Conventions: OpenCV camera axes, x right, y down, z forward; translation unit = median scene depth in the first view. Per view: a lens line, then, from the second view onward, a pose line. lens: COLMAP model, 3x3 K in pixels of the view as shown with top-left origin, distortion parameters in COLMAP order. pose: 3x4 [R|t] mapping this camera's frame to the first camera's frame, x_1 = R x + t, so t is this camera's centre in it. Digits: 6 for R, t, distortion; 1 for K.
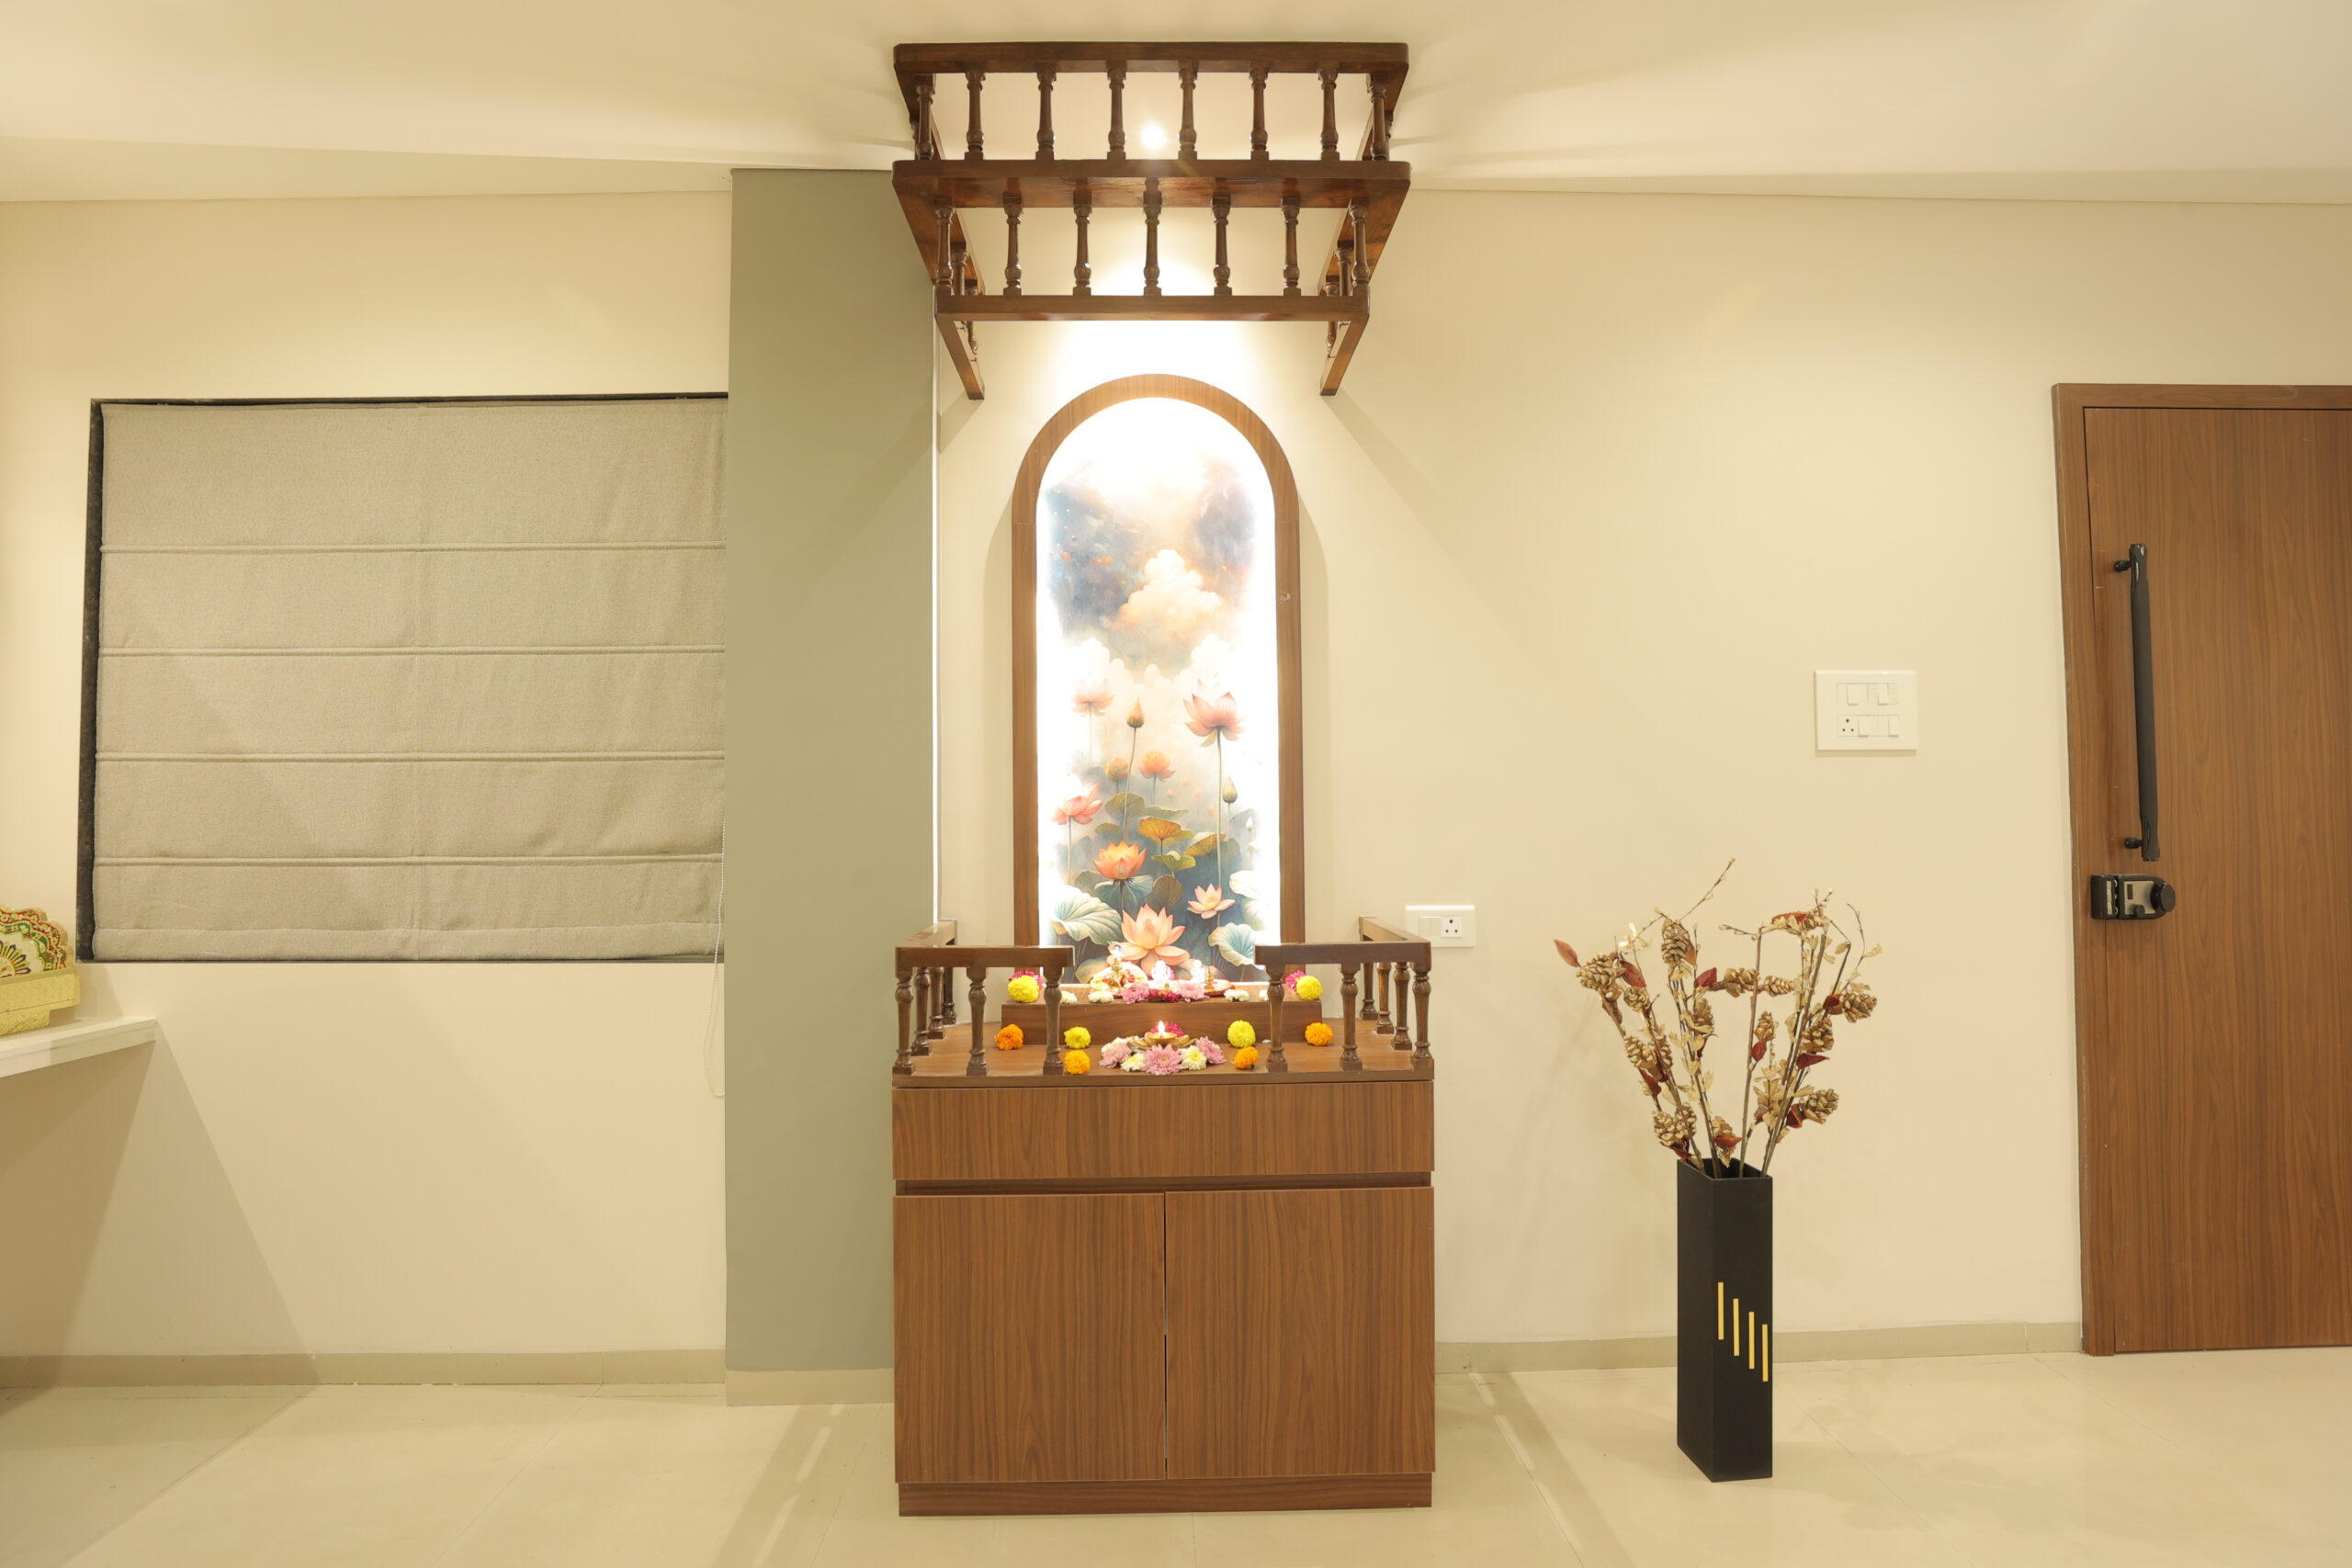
lens RADIAL K [[1089.4, 0, 1173.6], [0, 1089.4, 785.3], [0, 0, 1]] dist [-0.029713, 0.002718]
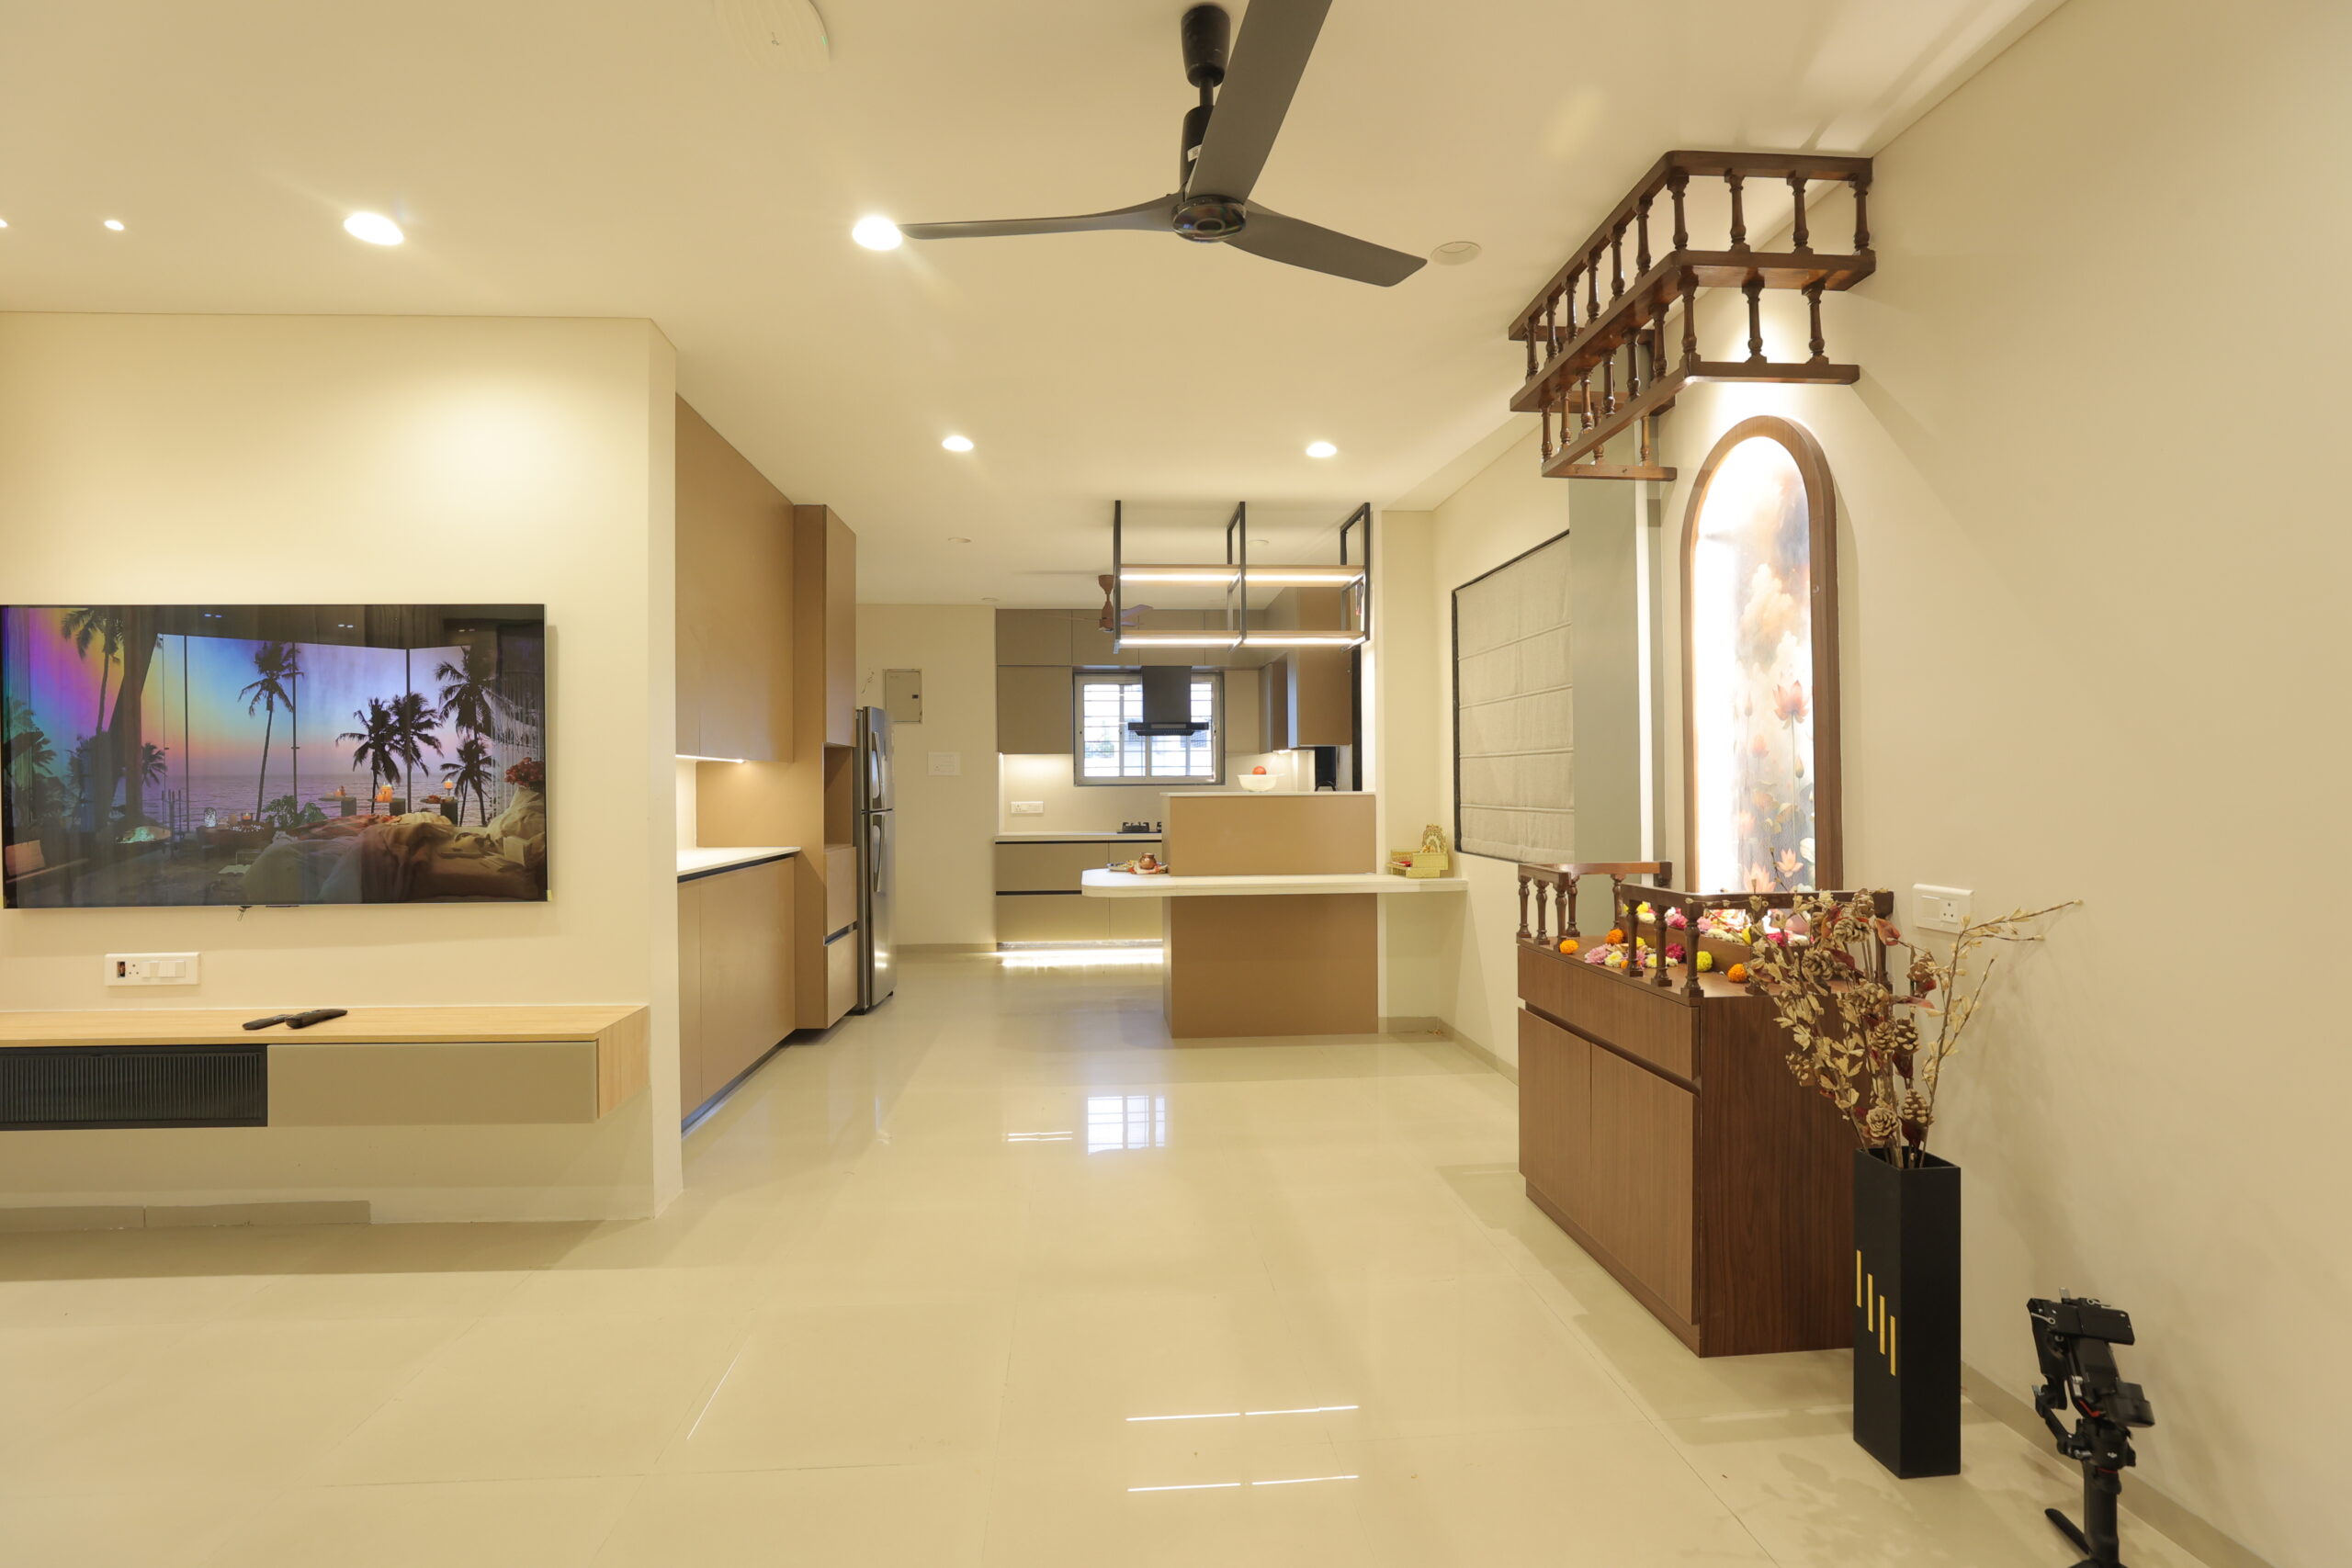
lens RADIAL K [[1089.4, 0, 1181.0], [0, 1089.4, 787.9], [0, 0, 1]] dist [-0.029713, 0.002718]
pose [[0.073340, 0.009065, -0.997266, 1.125053], [0.025326, 0.999619, 0.010949, -0.001793], [0.996985, -0.026060, 0.073083, 0.276154]]
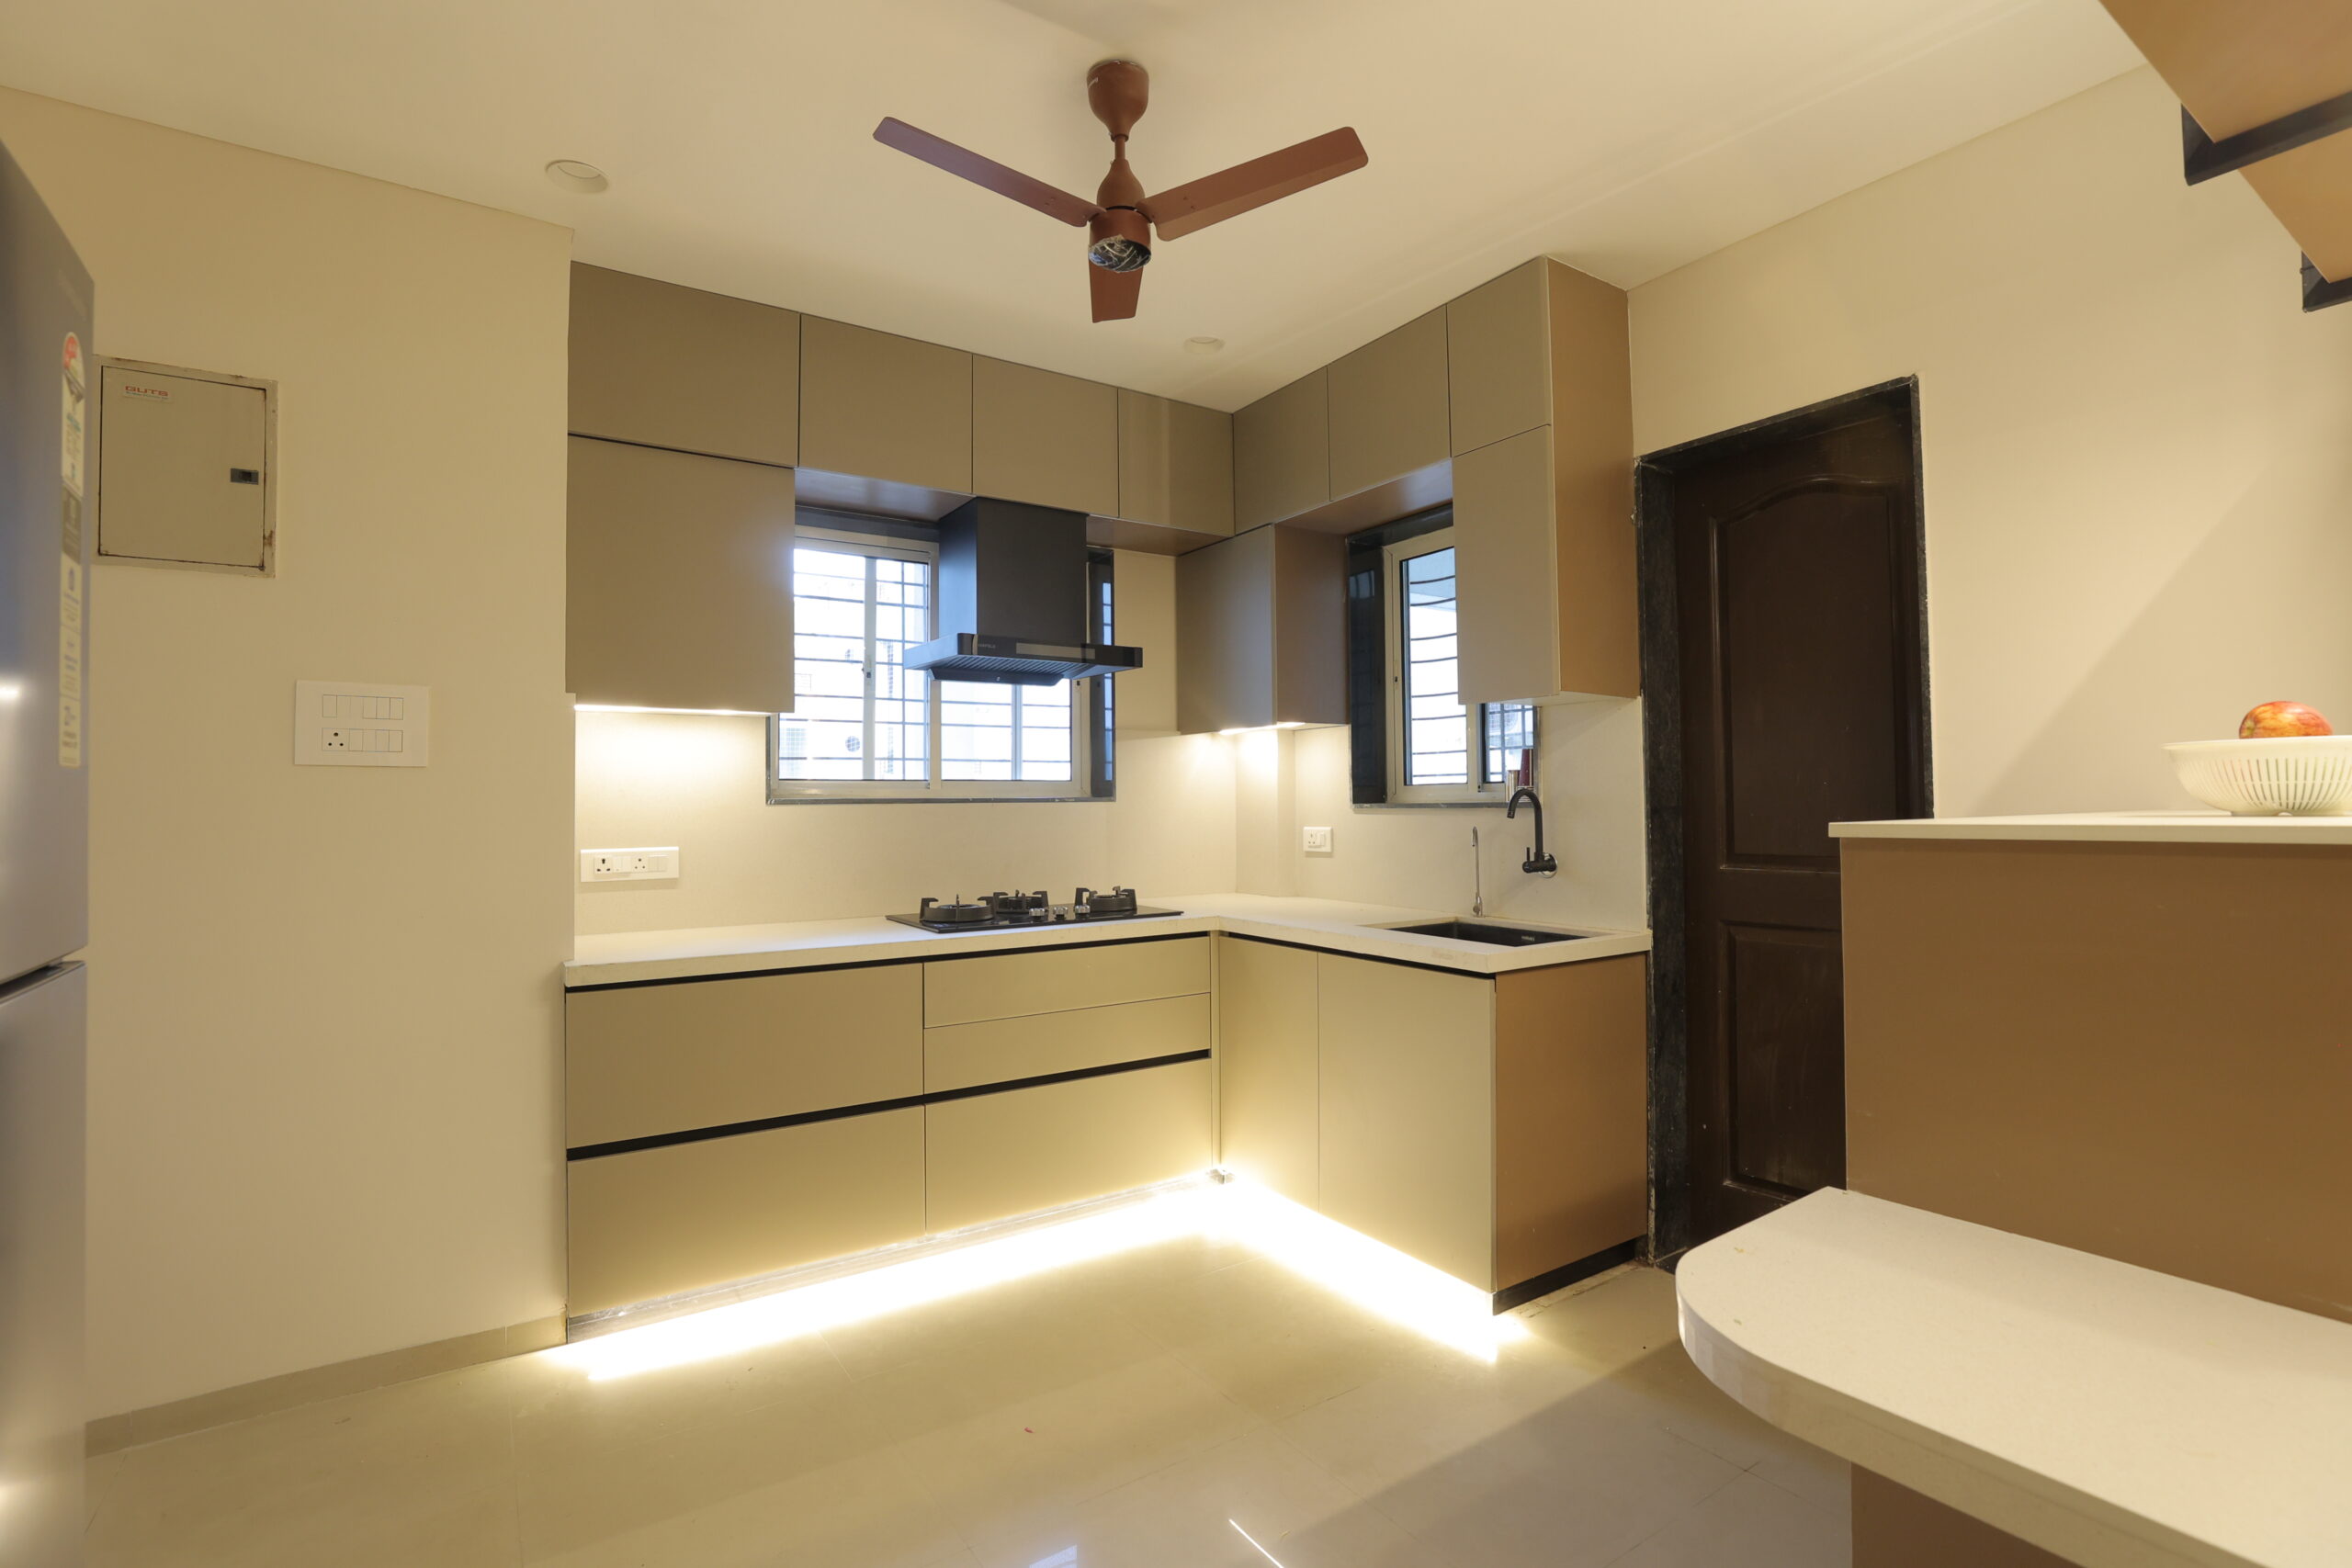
lens RADIAL K [[1089.4, 0, 1172.4], [0, 1089.4, 776.5], [0, 0, 1]] dist [-0.029713, 0.002718]
pose [[0.543859, -0.019669, -0.838946, -1.038532], [0.021244, 0.999728, -0.009667, 0.011722], [0.838908, -0.012565, 0.544129, -0.111065]]
